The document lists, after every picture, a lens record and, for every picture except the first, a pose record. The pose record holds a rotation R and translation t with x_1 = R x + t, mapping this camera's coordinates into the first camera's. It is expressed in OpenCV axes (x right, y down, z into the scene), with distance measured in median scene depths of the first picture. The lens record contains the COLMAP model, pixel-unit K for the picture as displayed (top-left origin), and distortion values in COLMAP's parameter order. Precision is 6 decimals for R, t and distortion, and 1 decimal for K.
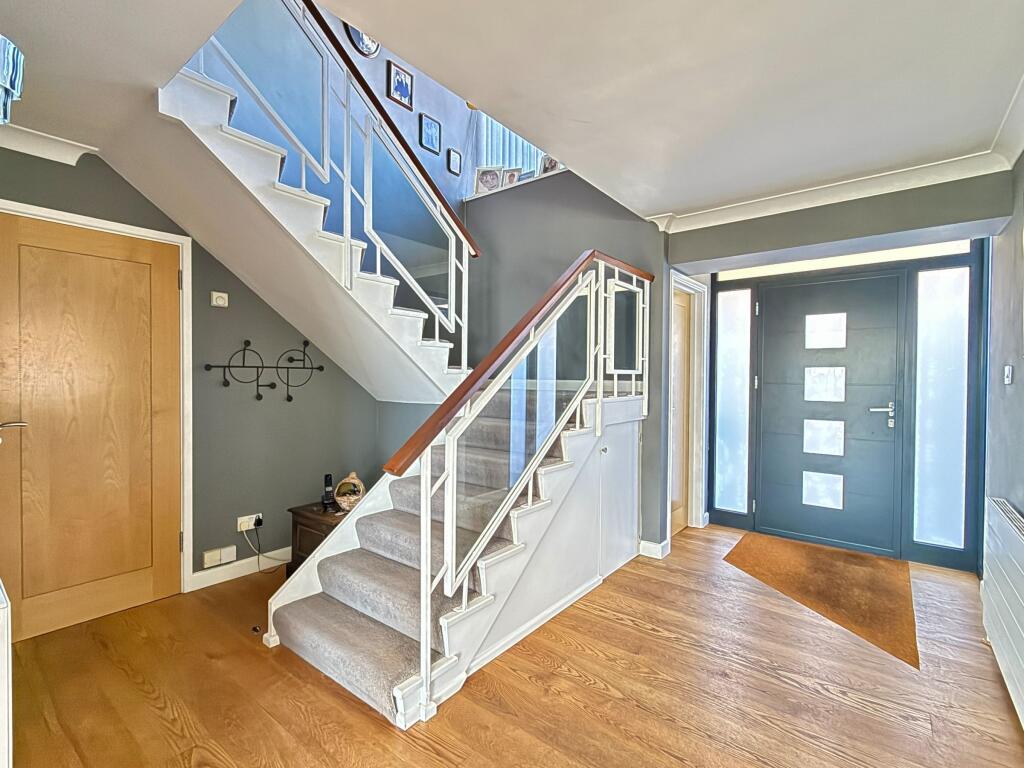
lens RADIAL K [[481.5, 0, 512.0], [0, 481.5, 384.0], [0, 0, 1]] dist [0.001939, 0.000391]
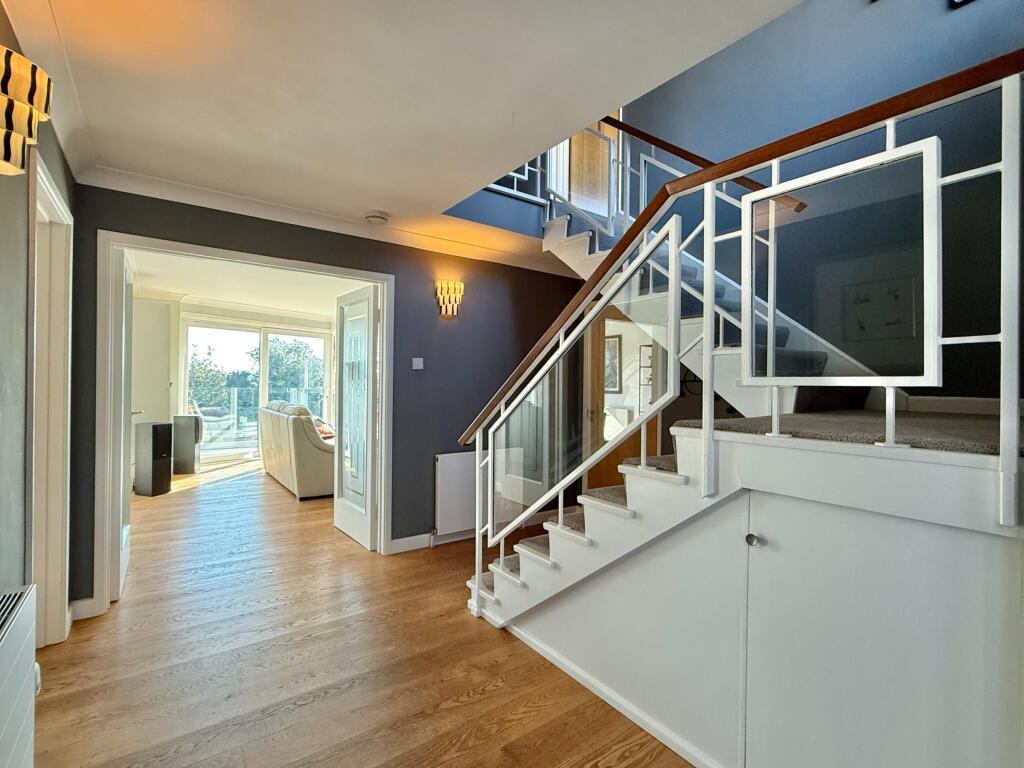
lens RADIAL K [[481.5, 0, 512.0], [0, 481.5, 384.0], [0, 0, 1]] dist [0.001939, 0.000391]
pose [[-0.265541, -0.018286, -0.963926, 1.056017], [-0.025962, 0.999593, -0.011810, 0.006593], [0.963750, 0.021889, -0.265908, 1.284328]]
